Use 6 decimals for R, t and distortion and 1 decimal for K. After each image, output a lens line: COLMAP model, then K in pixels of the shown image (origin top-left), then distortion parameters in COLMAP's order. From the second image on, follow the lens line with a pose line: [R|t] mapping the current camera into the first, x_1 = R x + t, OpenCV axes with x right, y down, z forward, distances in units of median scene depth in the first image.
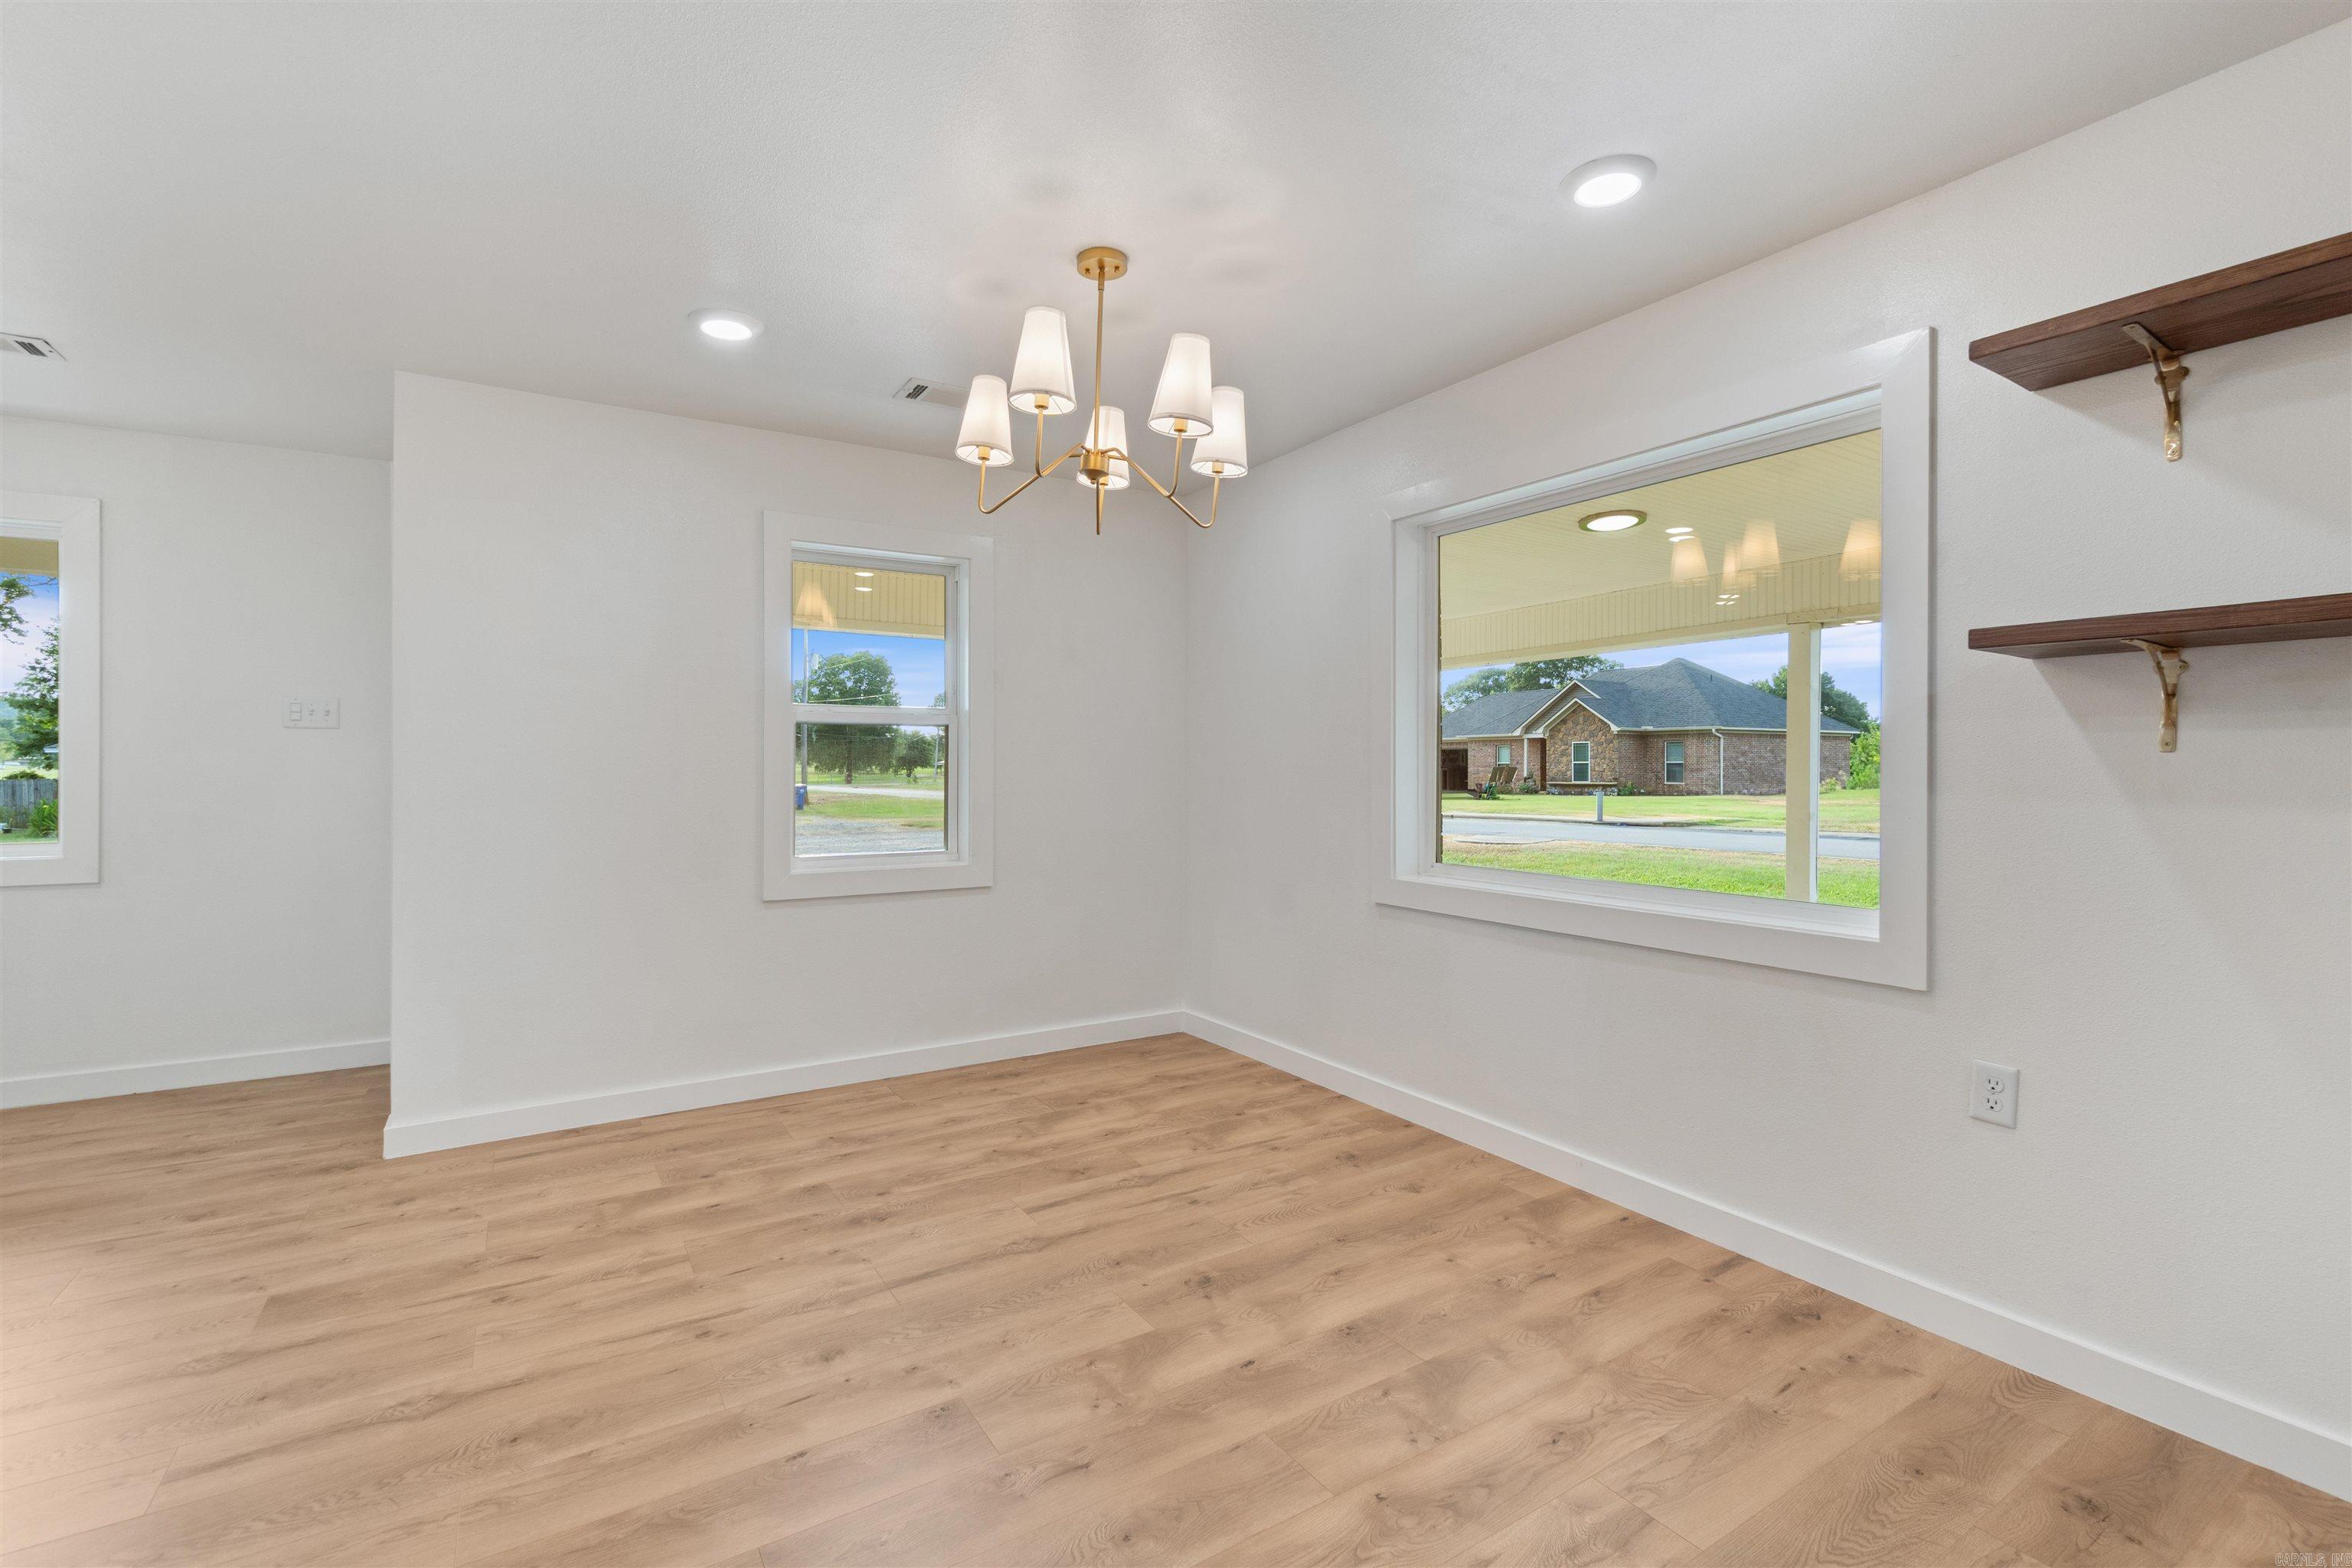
lens RADIAL K [[1034.4, 0, 1169.8], [0, 1034.4, 767.0], [0, 0, 1]] dist [-0.003395, 0.000105]
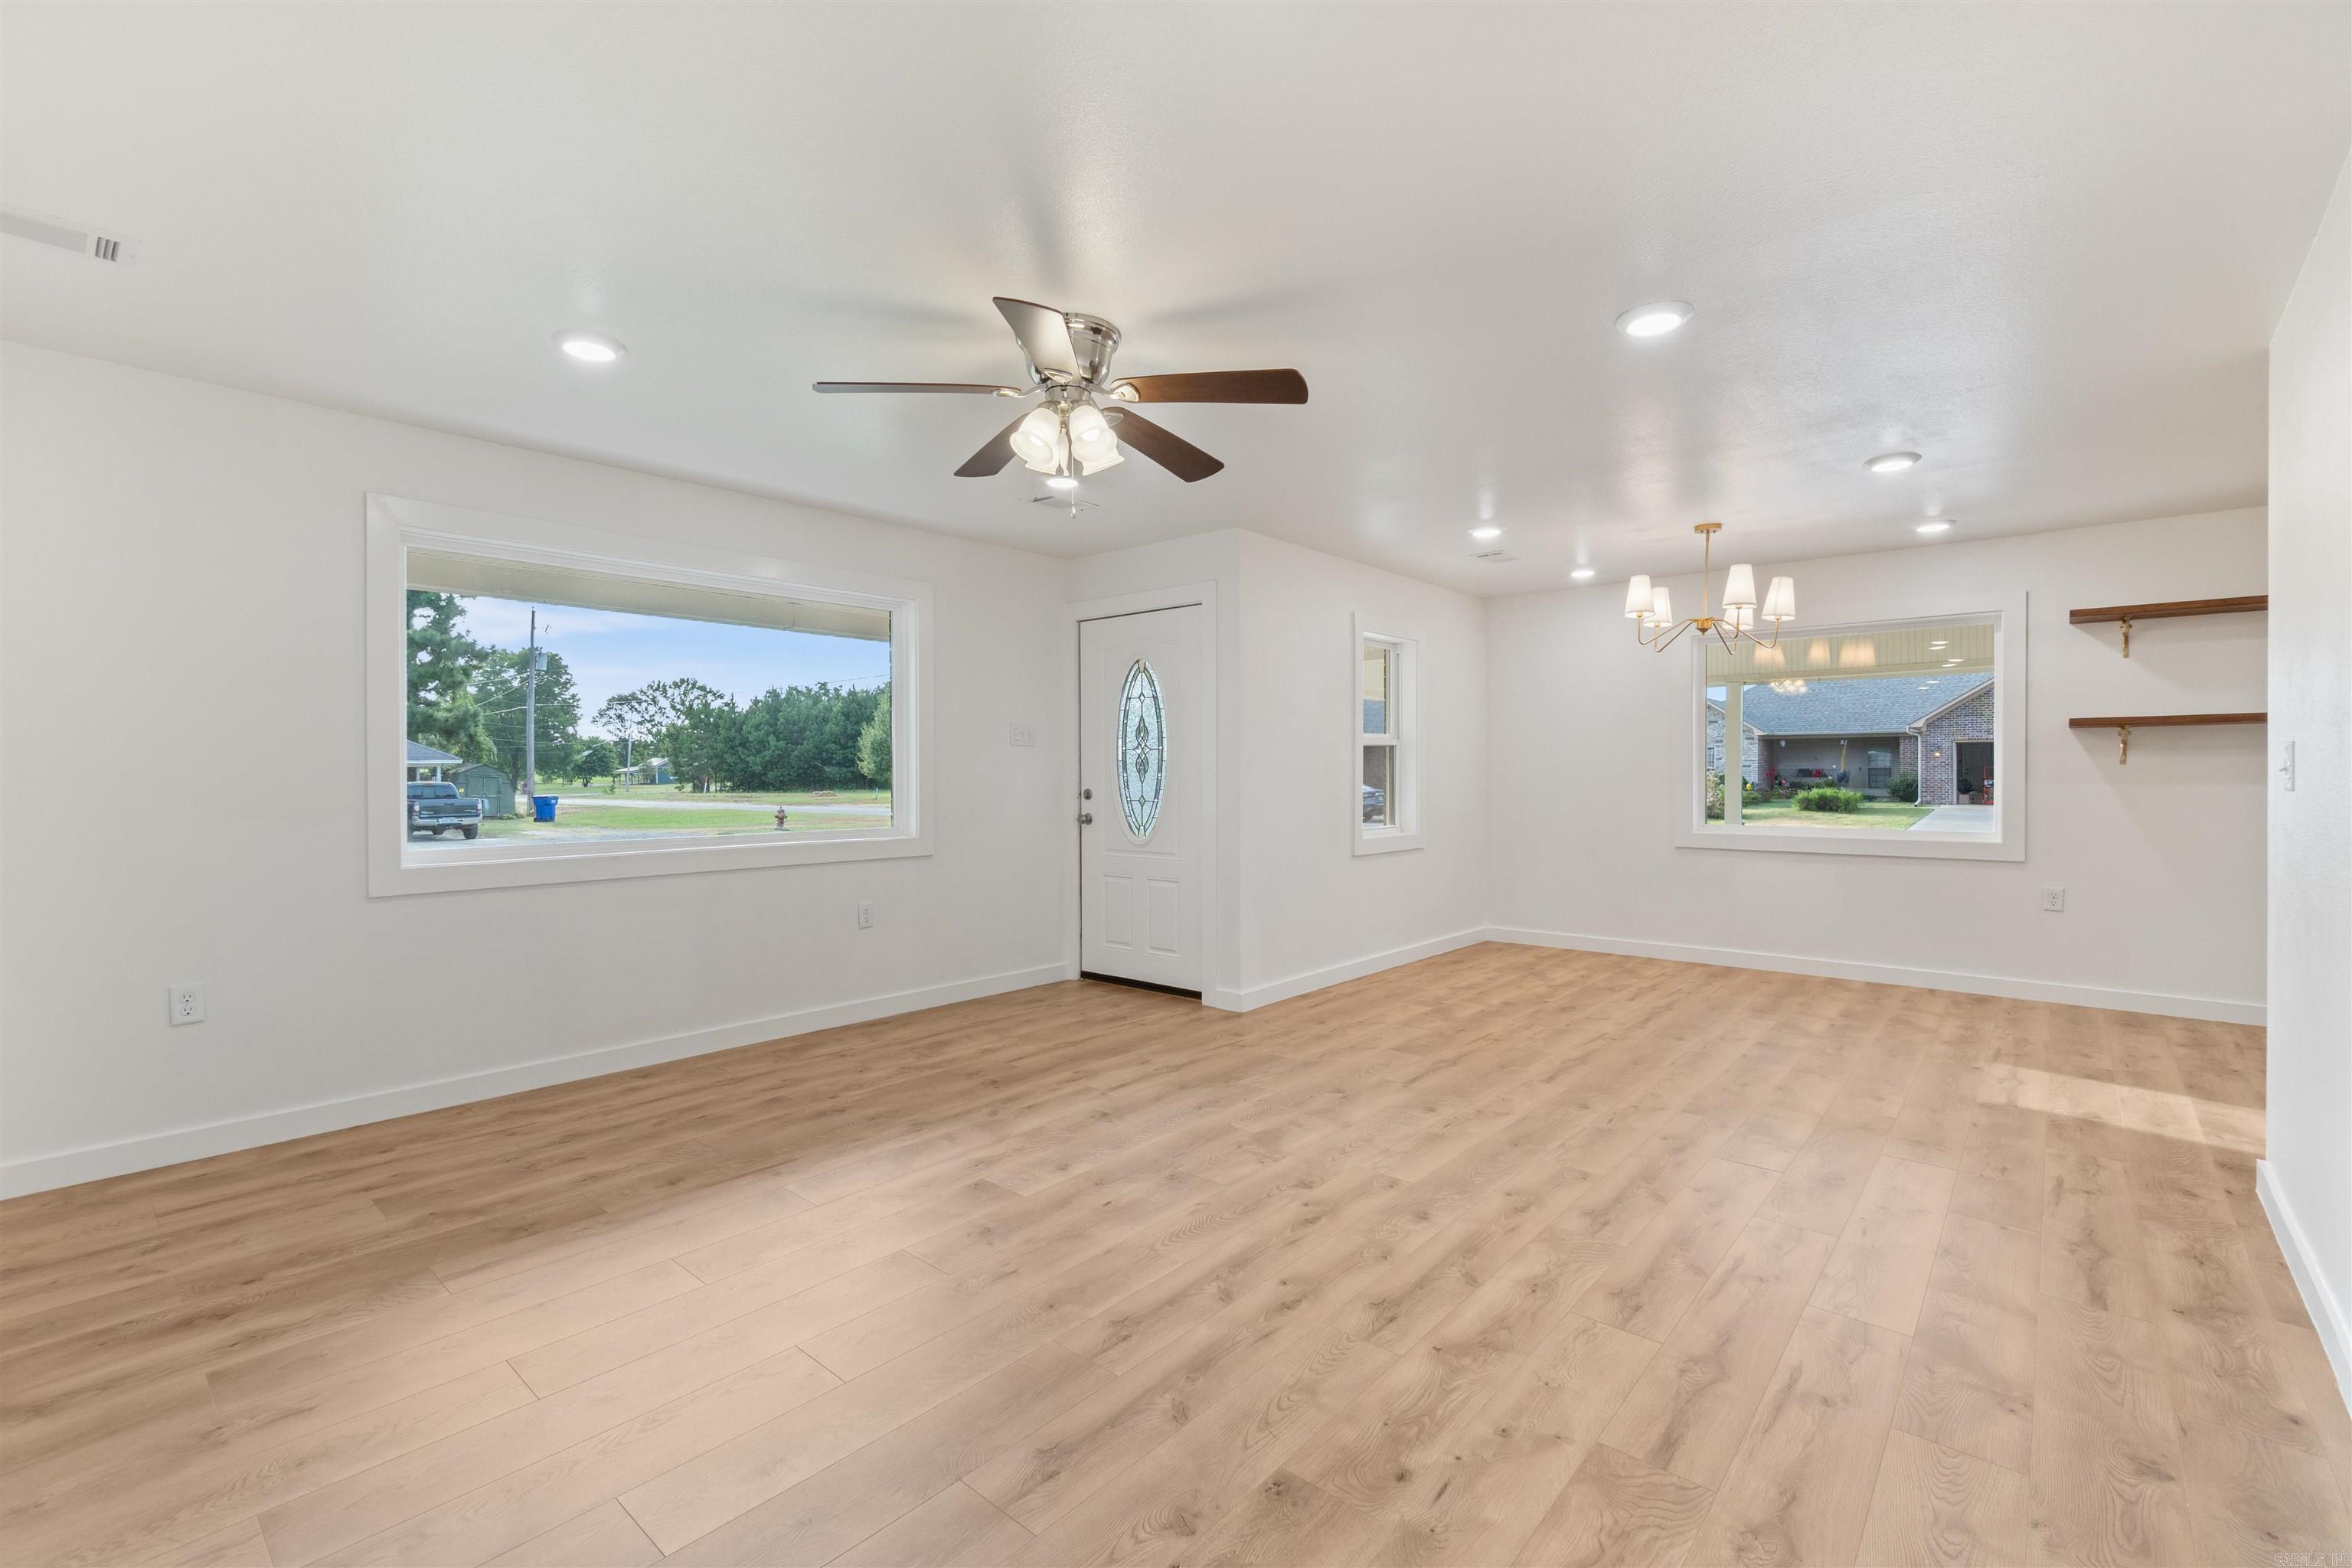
lens RADIAL K [[1018.9, 0, 1166.3], [0, 1018.9, 784.2], [0, 0, 1]] dist [-0.003378, 0.000600]
pose [[0.956866, -0.005371, 0.290482, -1.459937], [0.002654, 0.999949, 0.009747, 0.003419], [-0.290519, -0.008556, 0.956831, -0.546909]]
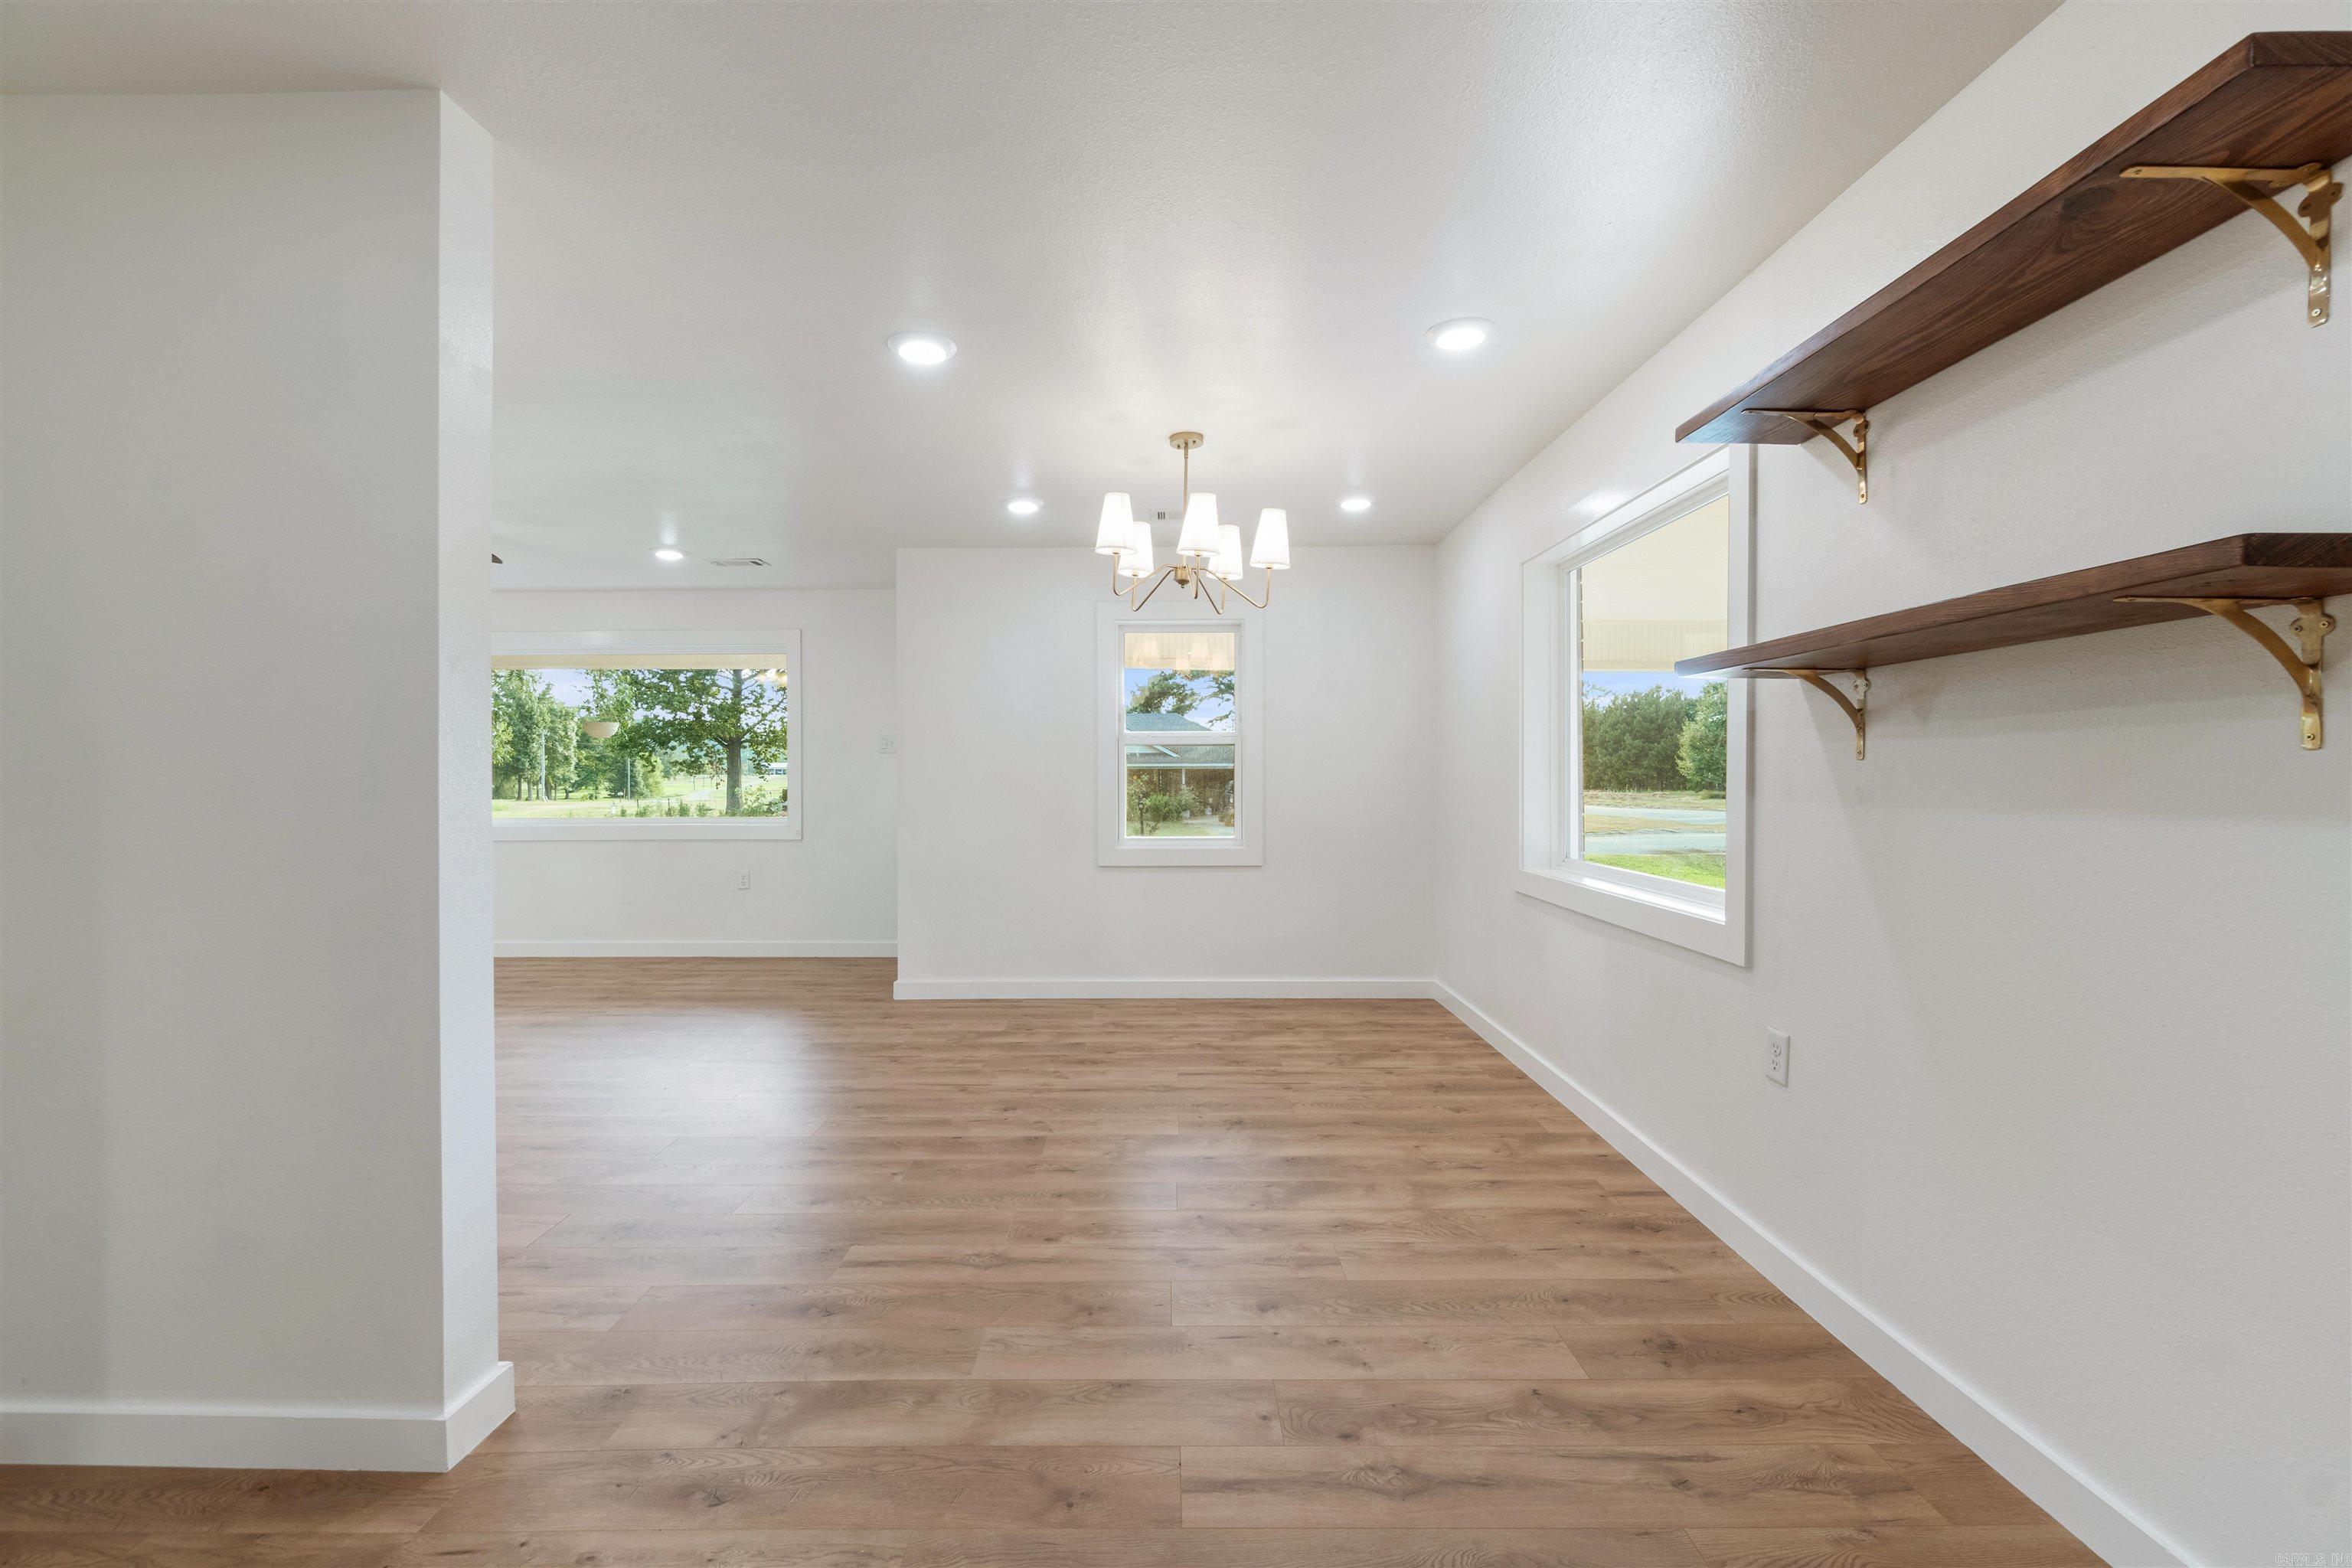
lens RADIAL K [[1018.9, 0, 1166.3], [0, 1018.9, 784.2], [0, 0, 1]] dist [-0.003378, 0.000600]
pose [[0.847047, 0.002456, -0.531512, 0.599651], [0.002202, 0.999965, 0.008129, 0.001232], [0.531513, -0.008056, 0.847012, -0.236680]]
